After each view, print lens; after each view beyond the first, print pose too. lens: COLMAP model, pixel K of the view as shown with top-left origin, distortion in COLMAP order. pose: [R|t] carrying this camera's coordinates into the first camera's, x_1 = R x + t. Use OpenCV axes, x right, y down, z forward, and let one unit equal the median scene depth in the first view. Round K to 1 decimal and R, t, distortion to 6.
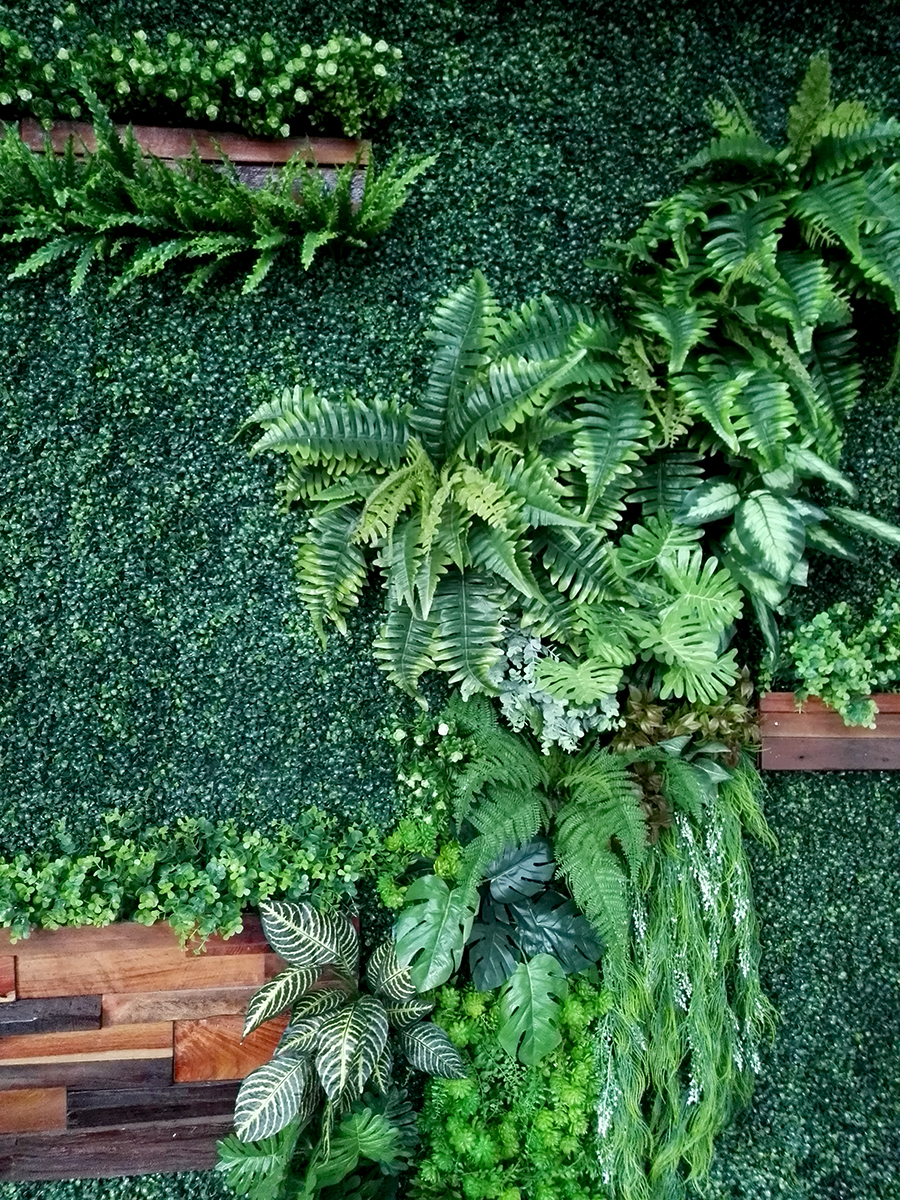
lens RADIAL K [[976.3, 0, 454.4], [0, 976.3, 603.2], [0, 0, 1]] dist [0.082469, -0.160401]
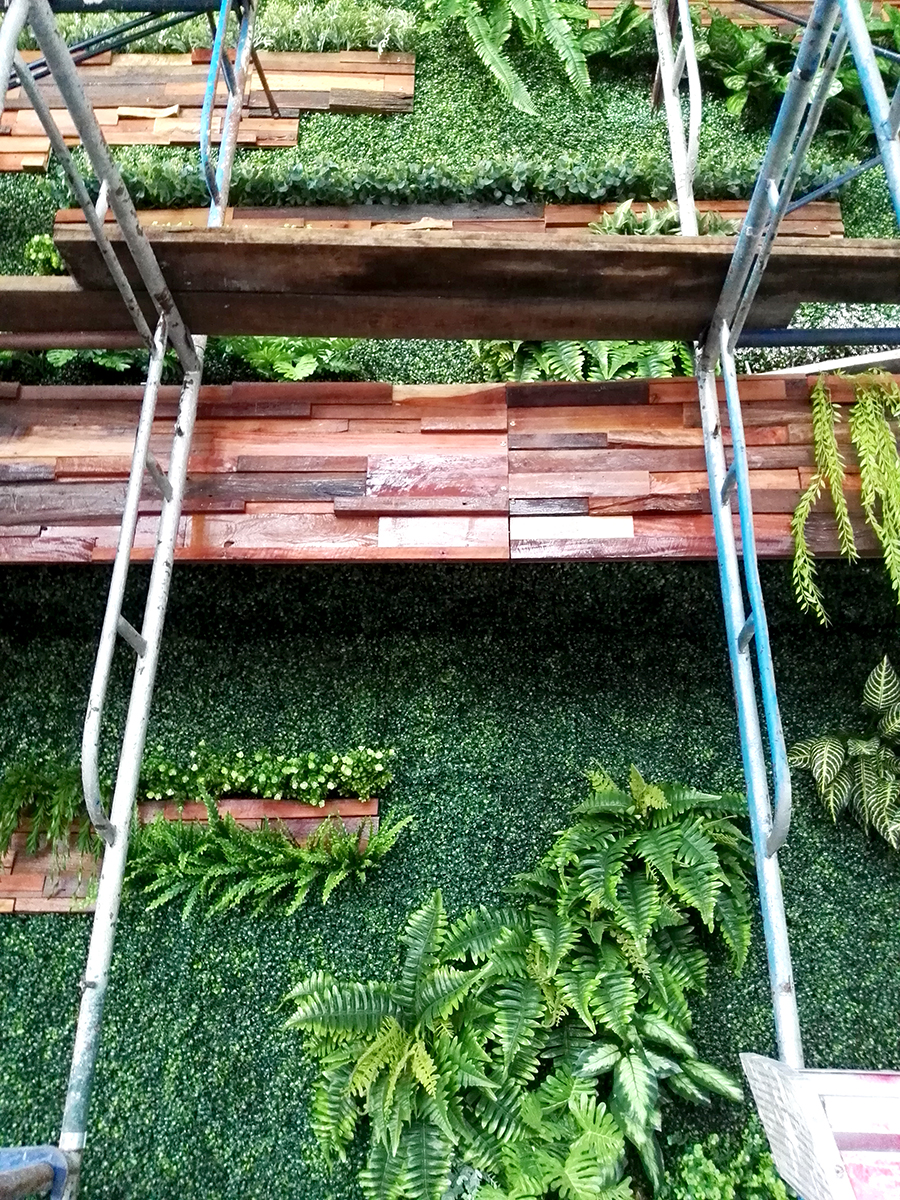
lens RADIAL K [[975.0, 0, 466.6], [0, 975.0, 566.6], [0, 0, 1]] dist [0.053950, -0.090173]
pose [[0.992742, -0.055849, -0.106508, 0.260186], [0.006857, 0.910475, -0.413508, -0.163375], [0.120067, 0.409776, 0.904250, -0.597534]]
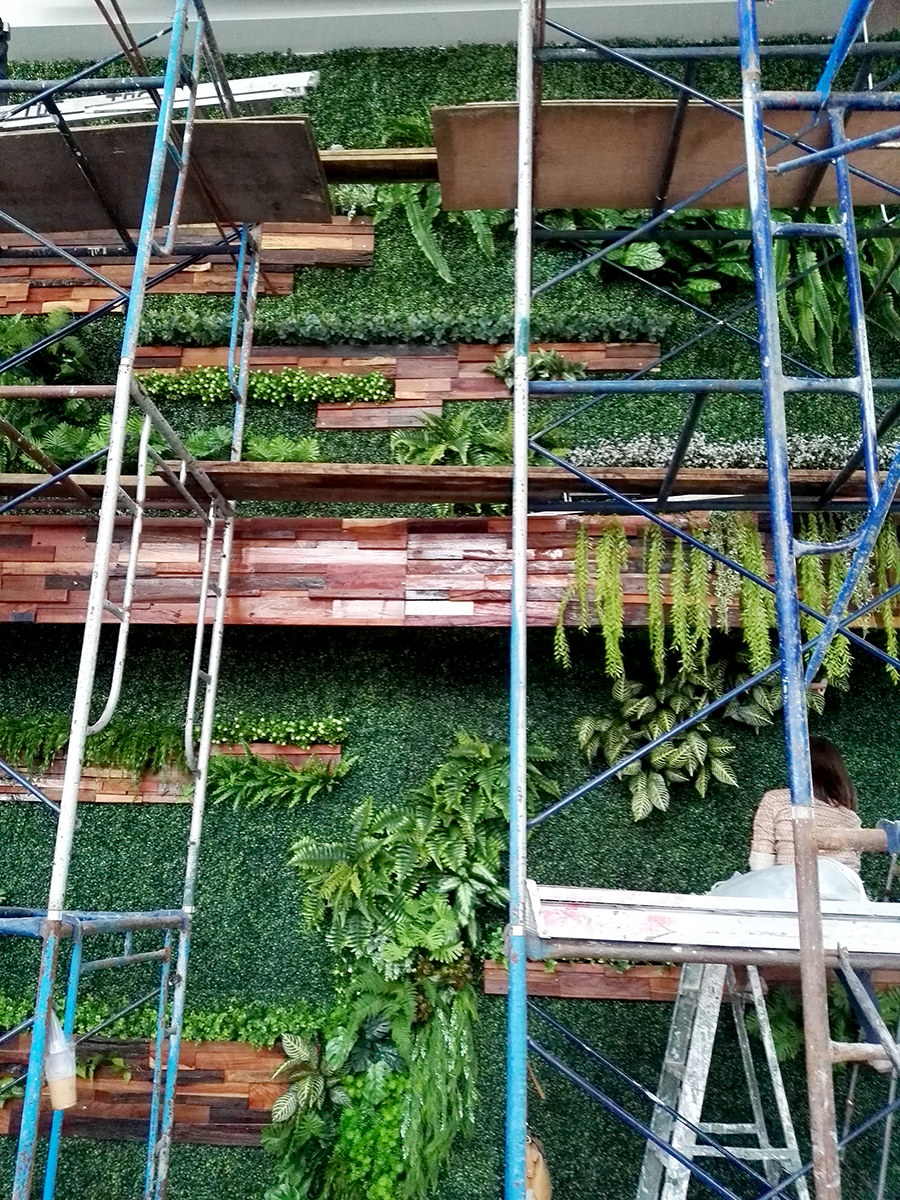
lens RADIAL K [[967.2, 0, 441.5], [0, 967.2, 598.0], [0, 0, 1]] dist [0.102930, -0.223814]
pose [[0.984814, -0.028288, -0.171290, 0.721335], [-0.018346, 0.964155, -0.264706, -0.150784], [0.172638, 0.263829, 0.948995, -1.777930]]
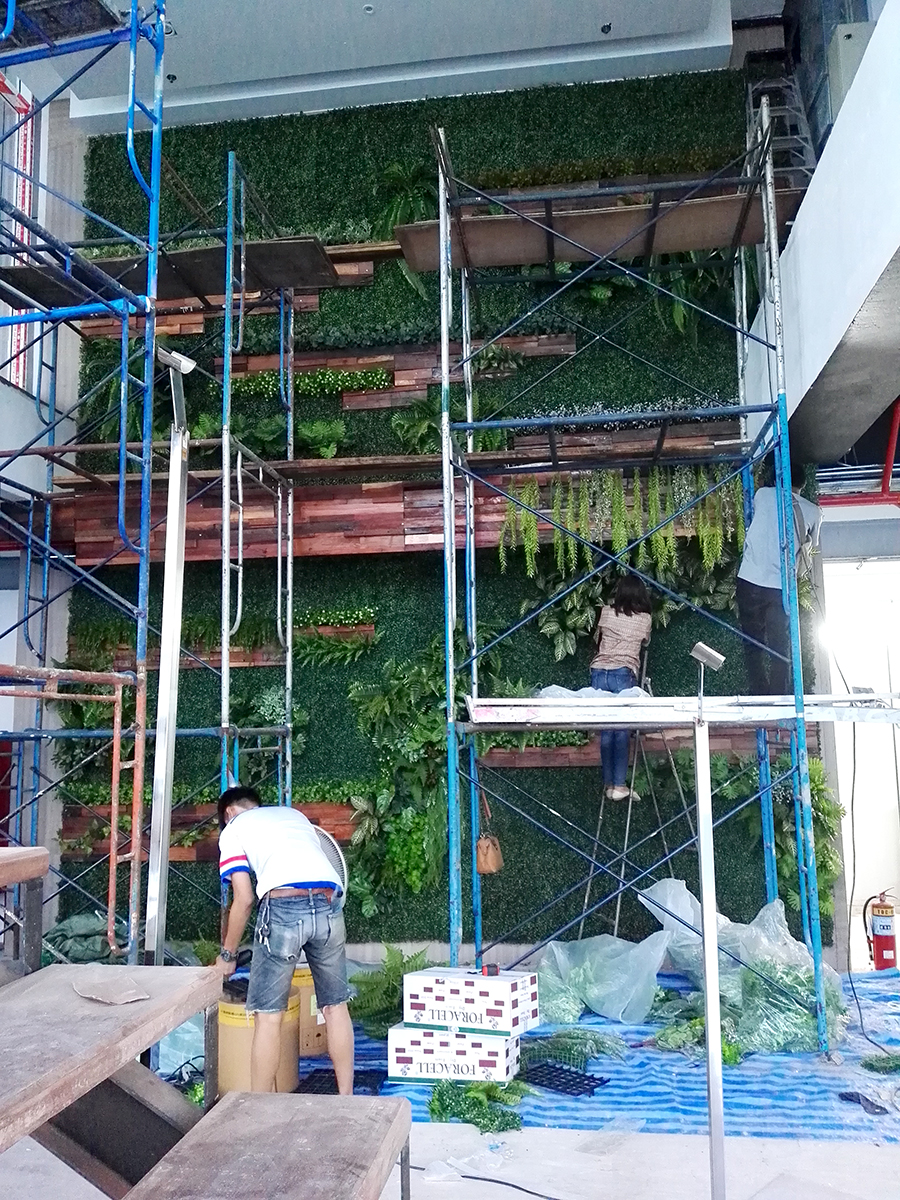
lens RADIAL K [[976.3, 0, 454.4], [0, 976.3, 603.2], [0, 0, 1]] dist [0.082469, -0.160401]
pose [[0.969287, -0.055944, -0.239486, 1.383059], [0.031747, 0.994098, -0.103733, -0.100520], [0.243876, 0.092944, 0.965342, -3.303121]]
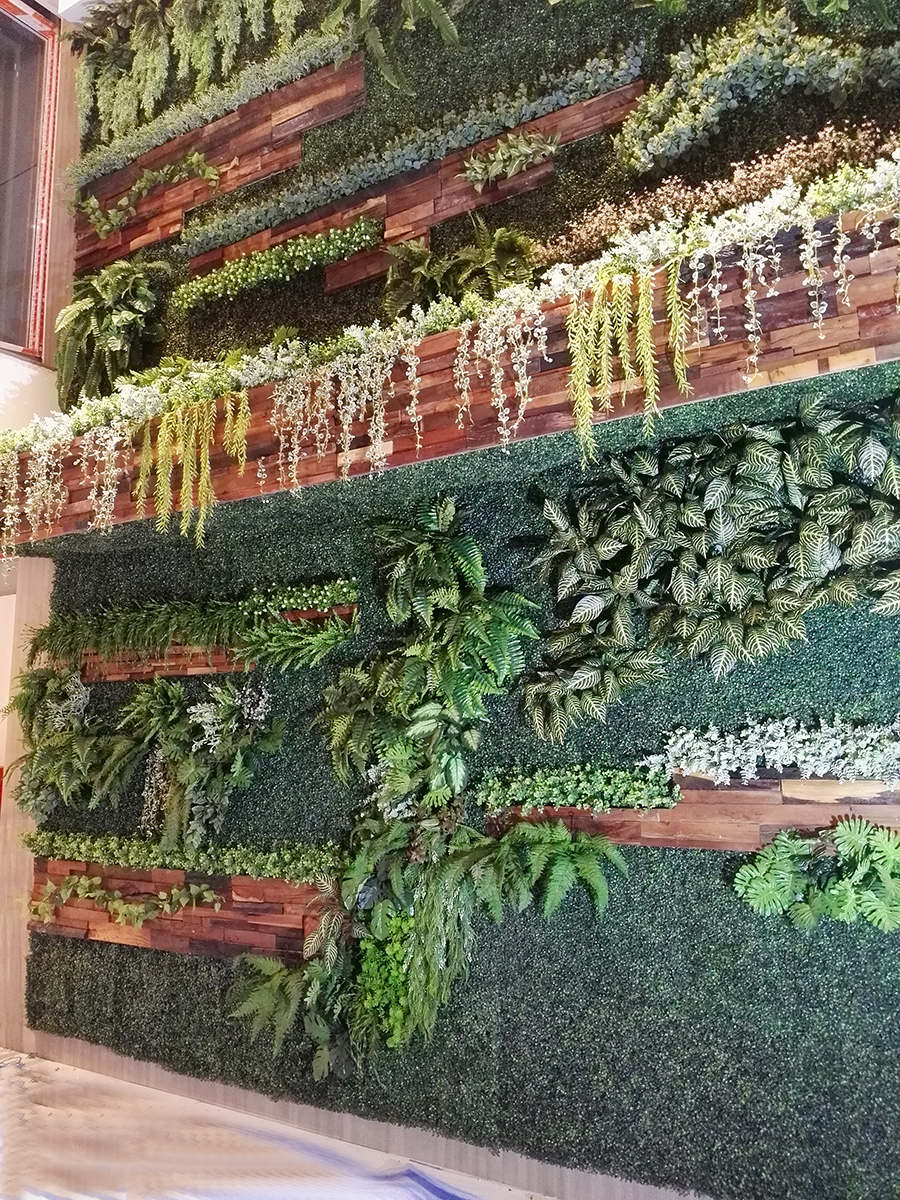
lens RADIAL K [[975.0, 0, 466.6], [0, 975.0, 566.6], [0, 0, 1]] dist [0.053950, -0.090173]
pose [[0.784813, -0.126183, -0.606750, 2.001225], [0.030024, 0.985644, -0.166144, -0.097769], [0.619005, 0.112176, 0.777335, -1.085573]]
